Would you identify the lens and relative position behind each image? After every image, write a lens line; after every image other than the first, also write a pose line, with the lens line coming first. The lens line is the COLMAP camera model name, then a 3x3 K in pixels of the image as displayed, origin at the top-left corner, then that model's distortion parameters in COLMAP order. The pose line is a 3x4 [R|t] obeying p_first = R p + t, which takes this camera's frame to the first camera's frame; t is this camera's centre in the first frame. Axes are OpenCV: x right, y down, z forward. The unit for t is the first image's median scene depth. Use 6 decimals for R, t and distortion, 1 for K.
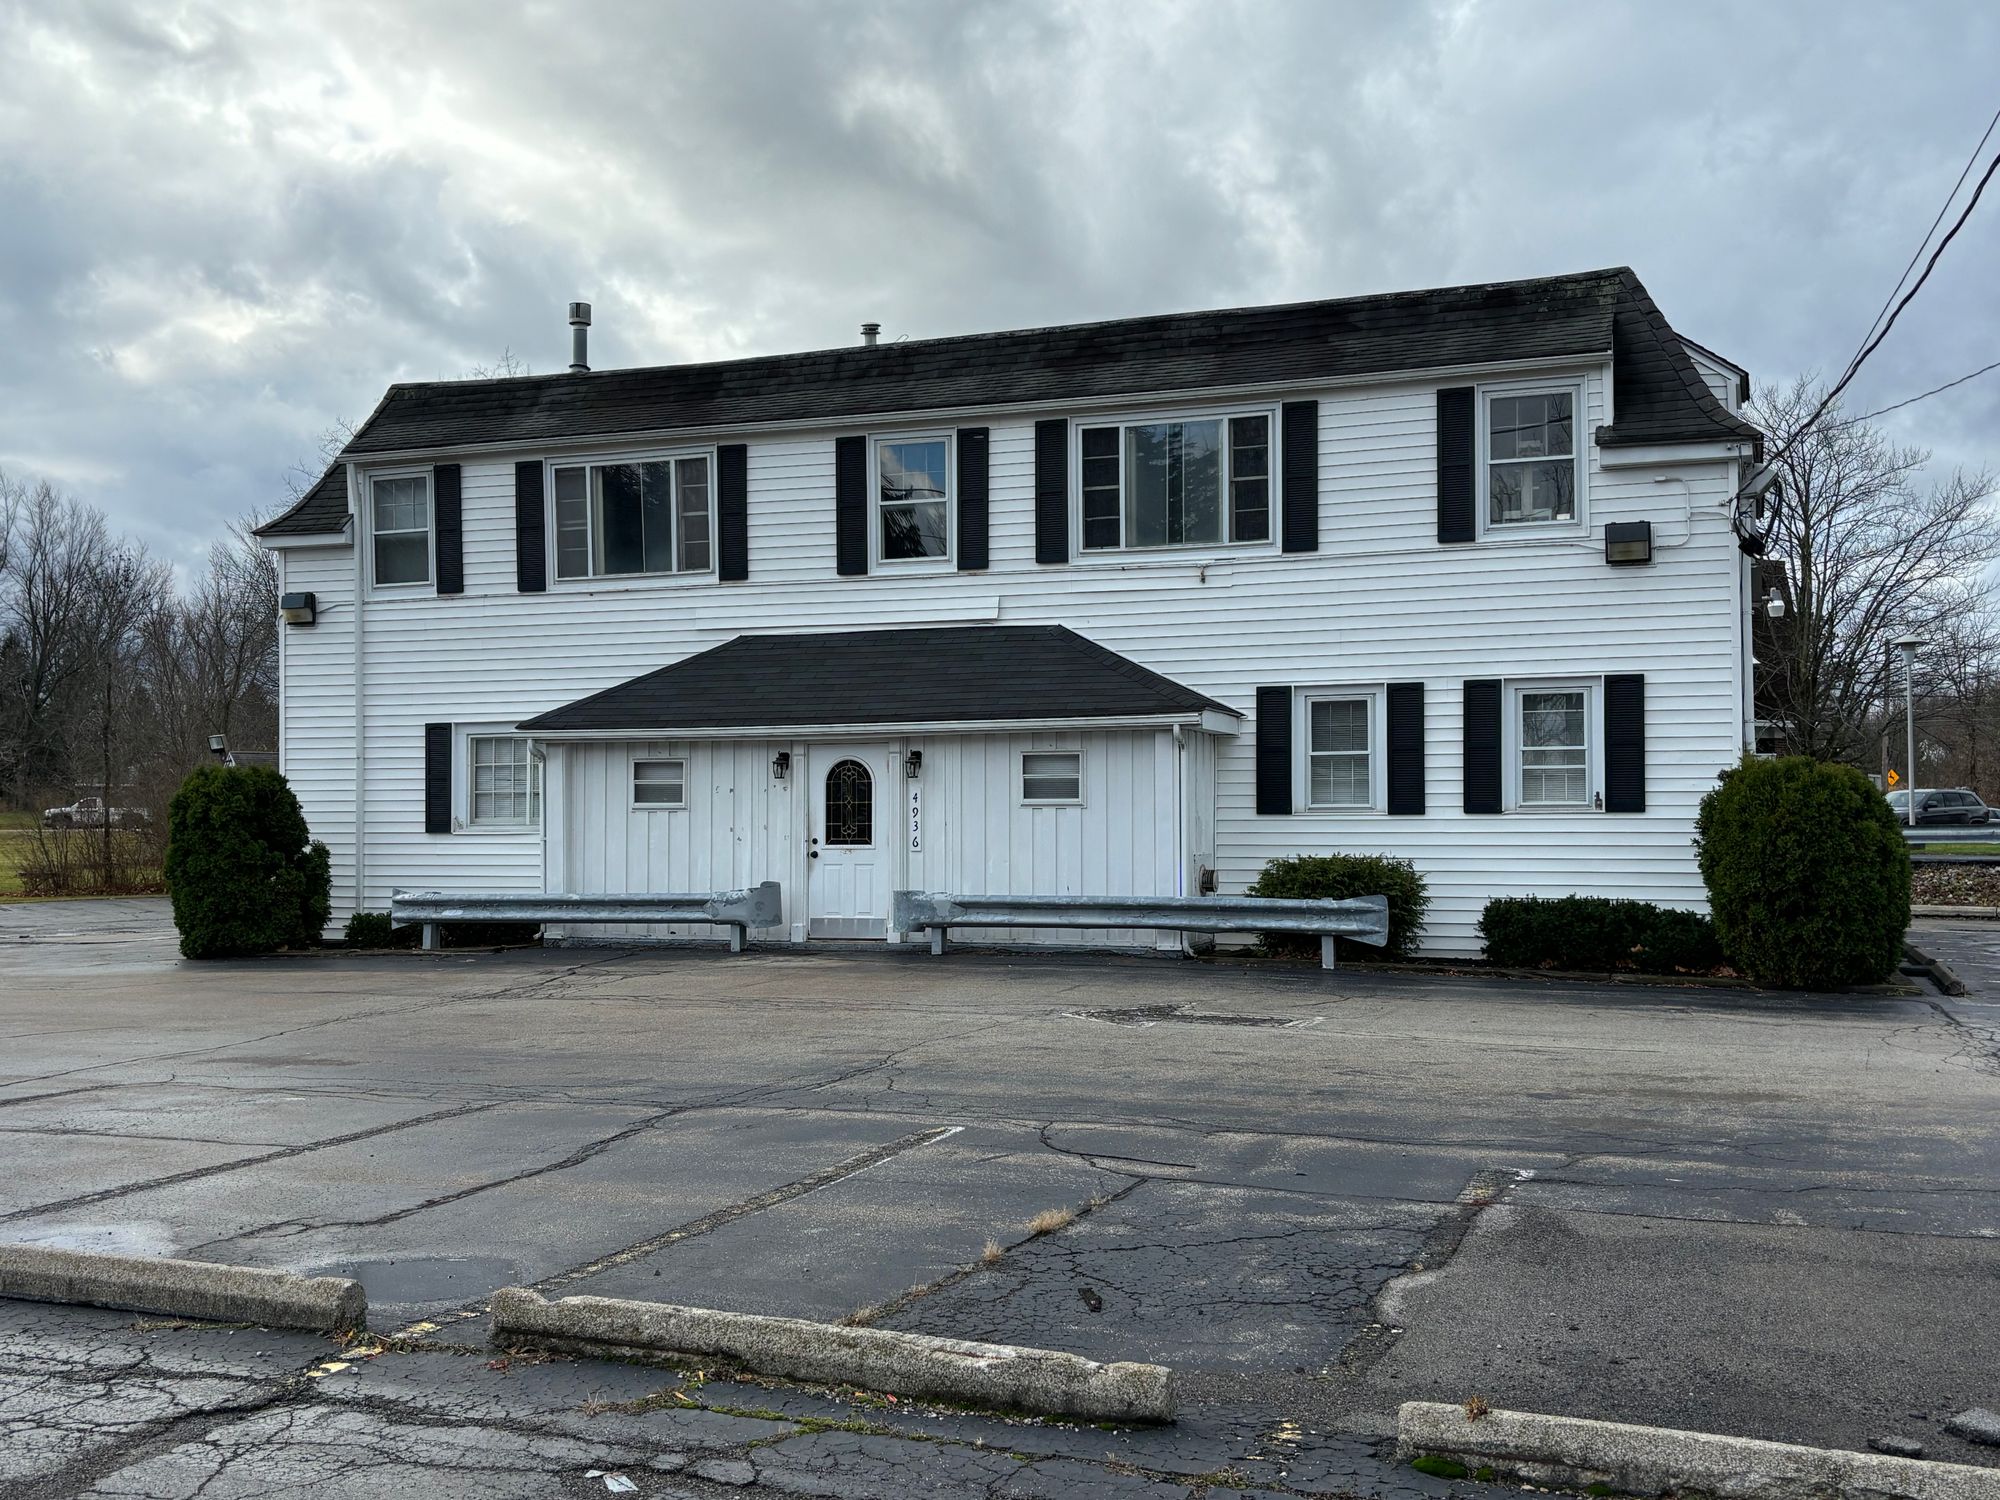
lens RADIAL K [[1659.7, 0, 1045.3], [0, 1659.7, 803.5], [0, 0, 1]] dist [0.084510, -0.001721]
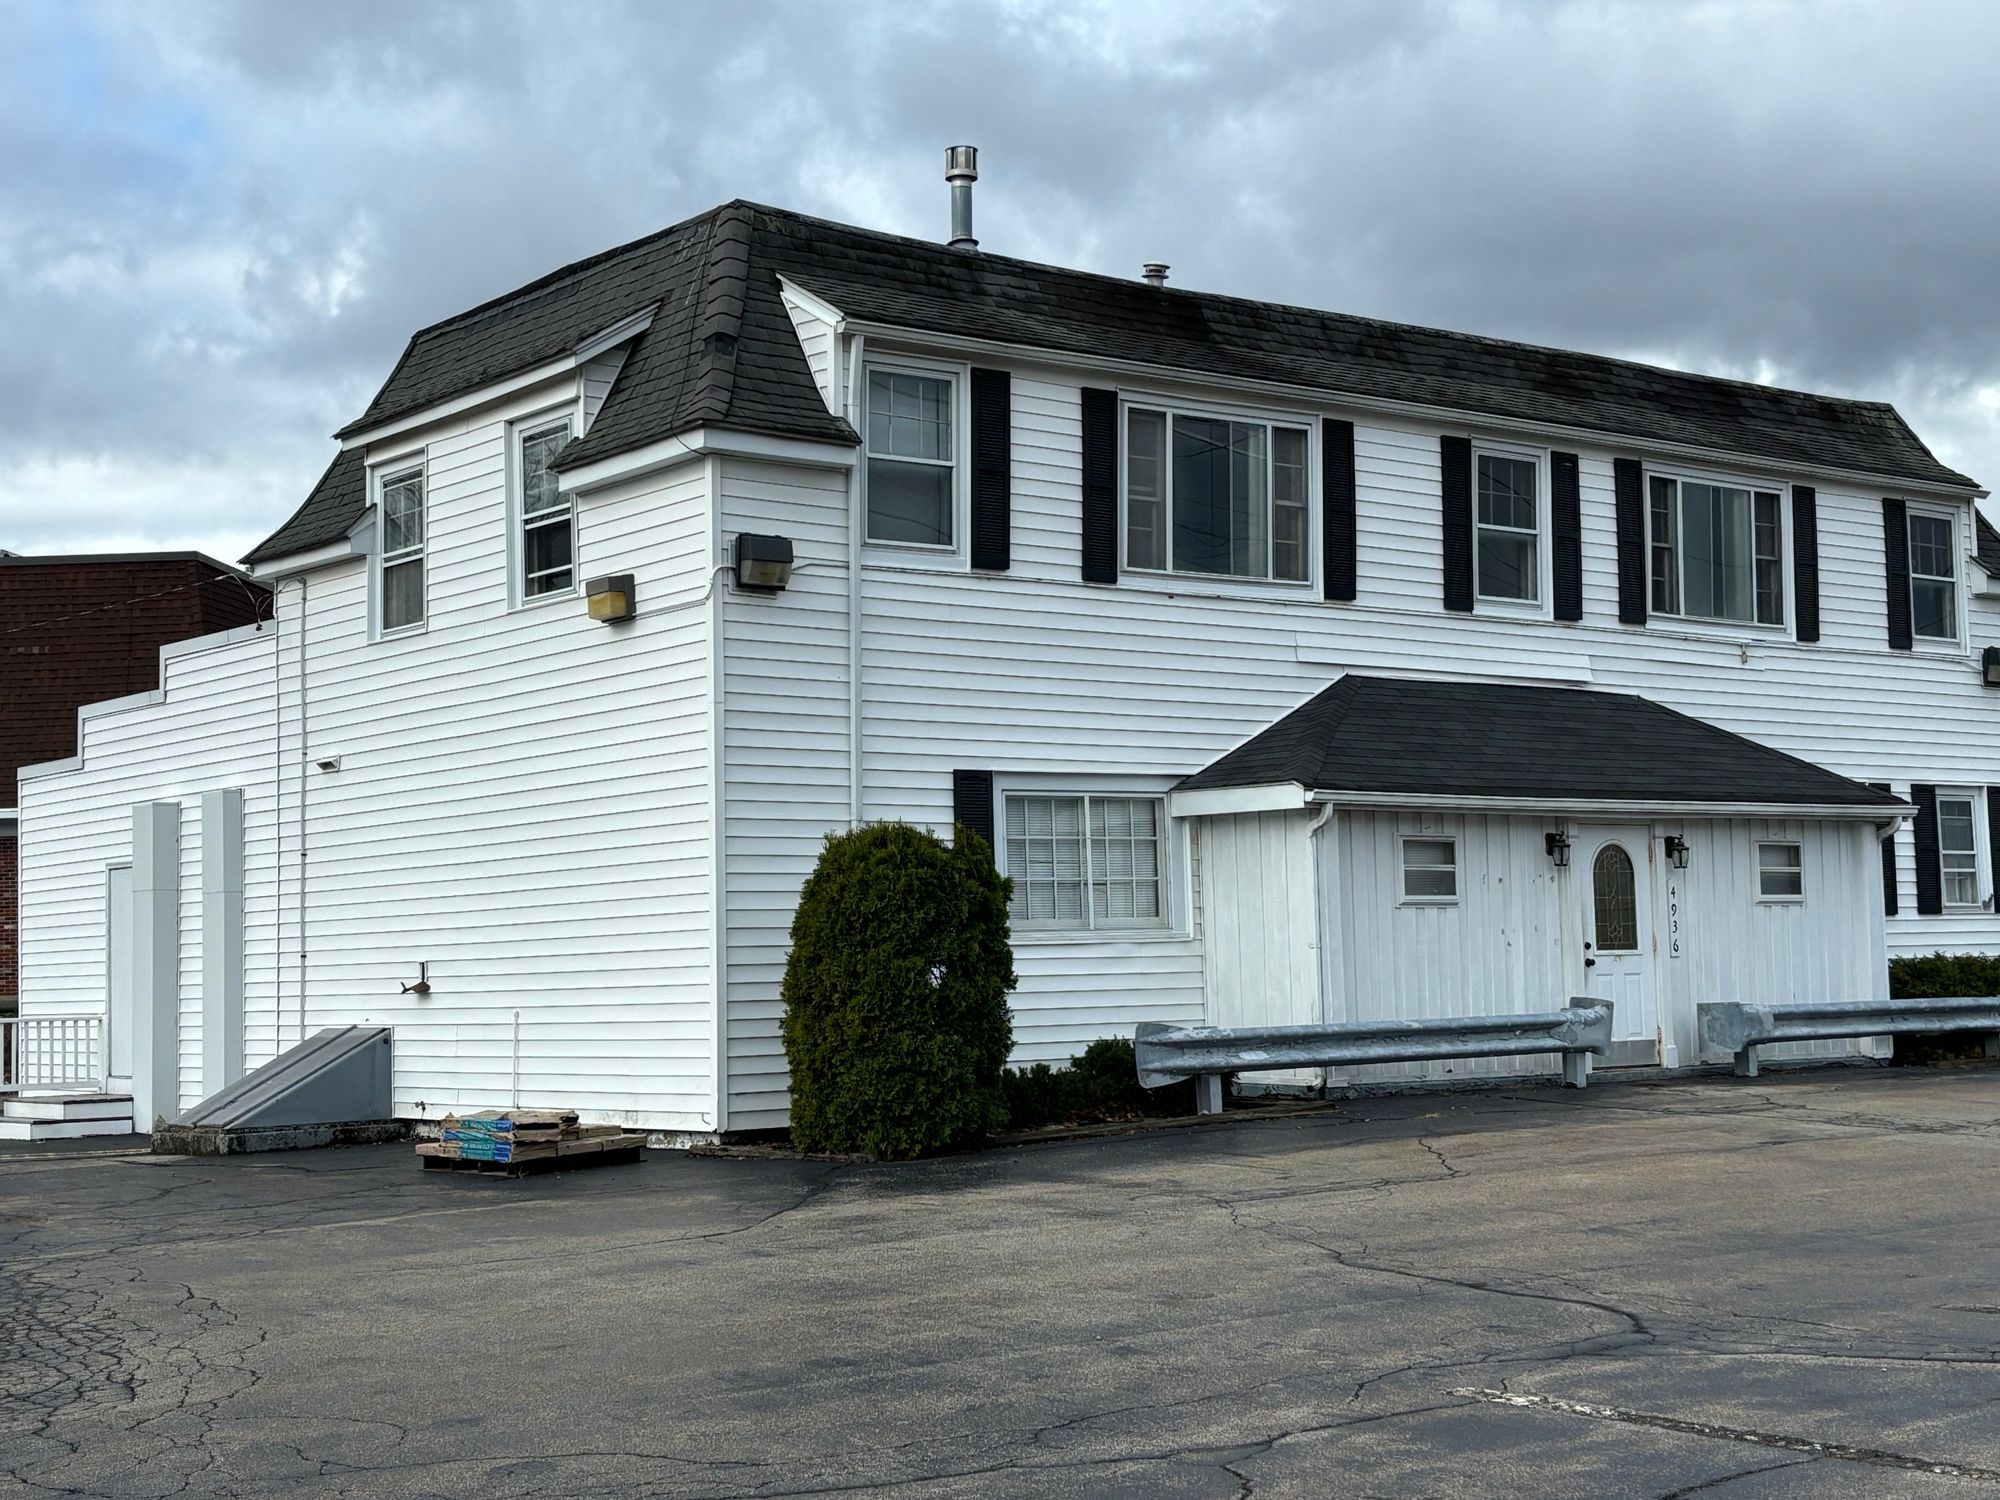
lens RADIAL K [[2898.7, 0, 1000.8], [0, 2898.7, 754.1], [0, 0, 1]] dist [0.072994, 0.000000]
pose [[0.562102, 0.048515, 0.825644, -1.404144], [0.000141, 0.998272, -0.058755, 0.011760], [-0.827068, 0.033142, 0.561124, 0.418316]]
